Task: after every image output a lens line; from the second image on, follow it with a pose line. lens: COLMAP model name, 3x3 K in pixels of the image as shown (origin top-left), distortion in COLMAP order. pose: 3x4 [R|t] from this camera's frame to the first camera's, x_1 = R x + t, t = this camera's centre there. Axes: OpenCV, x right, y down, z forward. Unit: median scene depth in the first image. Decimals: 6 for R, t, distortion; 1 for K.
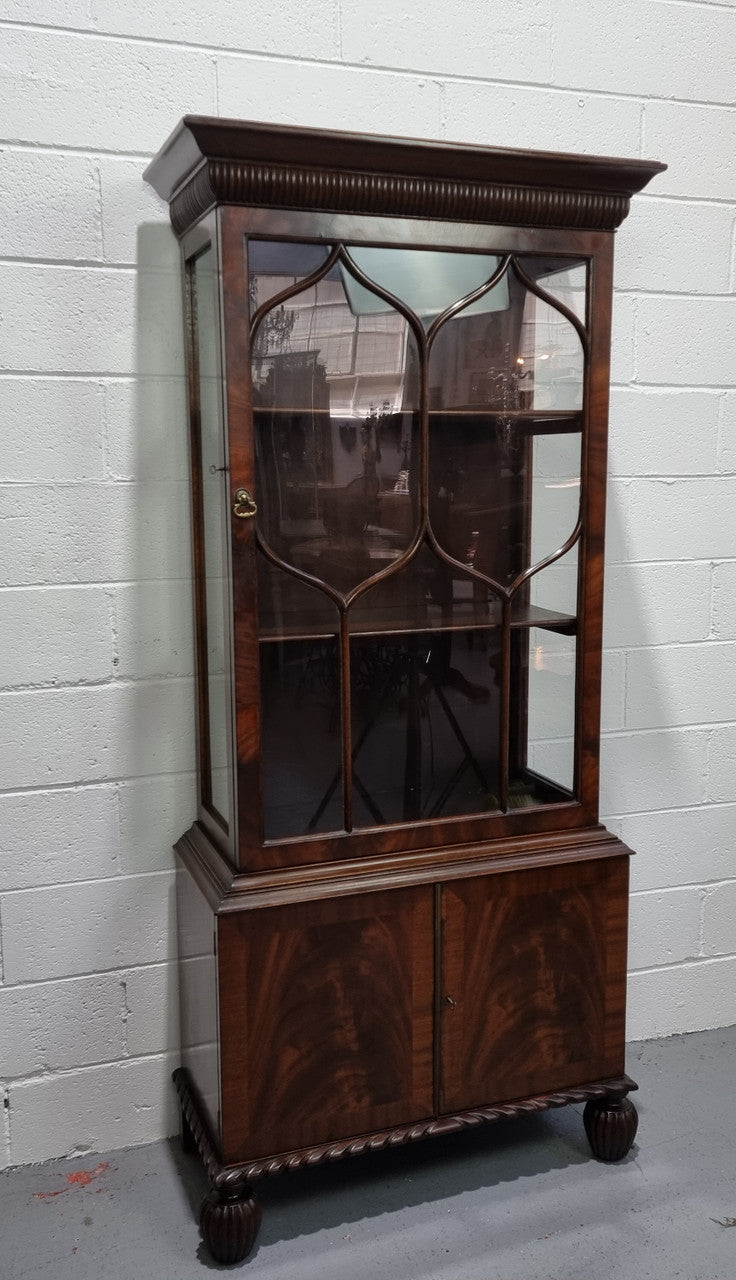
lens RADIAL K [[1201.6, 0, 409.6], [0, 1201.6, 639.6], [0, 0, 1]] dist [0.054888, 0.000000]
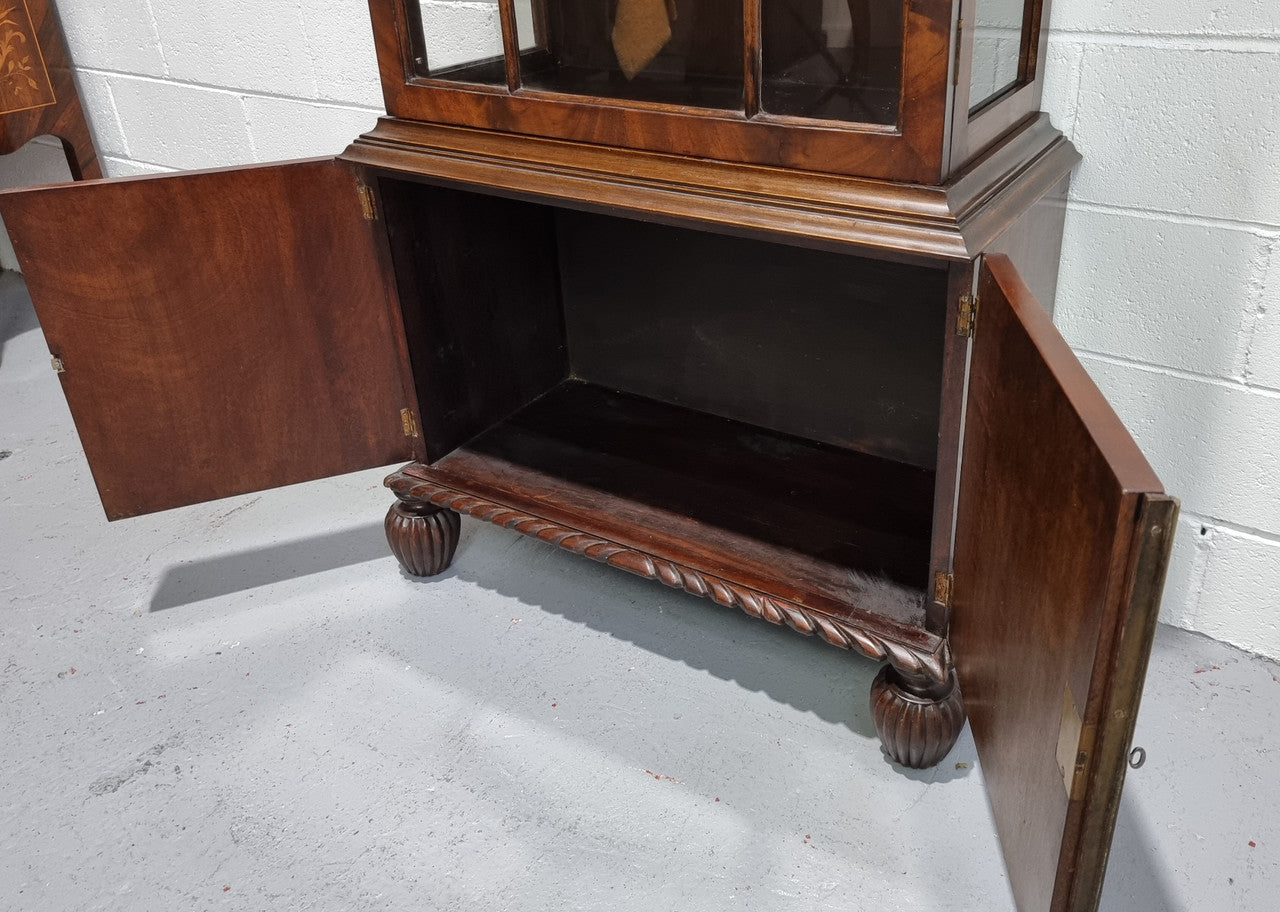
lens RADIAL K [[1061.5, 0, 722.3], [0, 1061.5, 367.7], [0, 0, 1]] dist [0.068958, -0.038012]
pose [[0.604347, 0.334171, -0.723253, 0.445008], [-0.092713, 0.931116, 0.352742, 0.080453], [0.791309, -0.146123, 0.593699, 0.682026]]
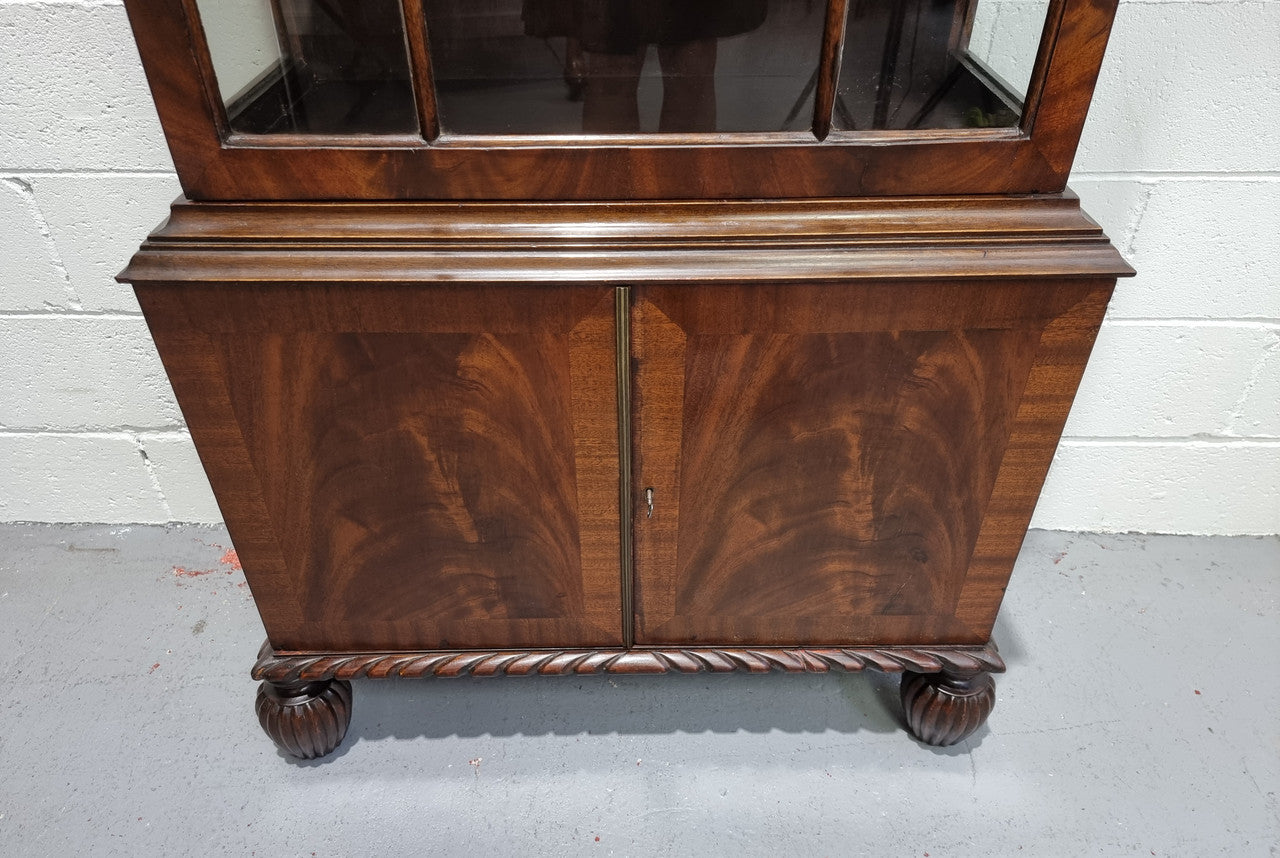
lens RADIAL K [[900.3, 0, 639.4], [0, 900.3, 481.3], [0, 0, 1]] dist [0.062972, -0.042797]
pose [[0.929331, 0.226686, -0.291473, 0.138129], [-0.053904, 0.864203, 0.500247, 0.090244], [0.365291, -0.449183, 0.815351, 0.651992]]
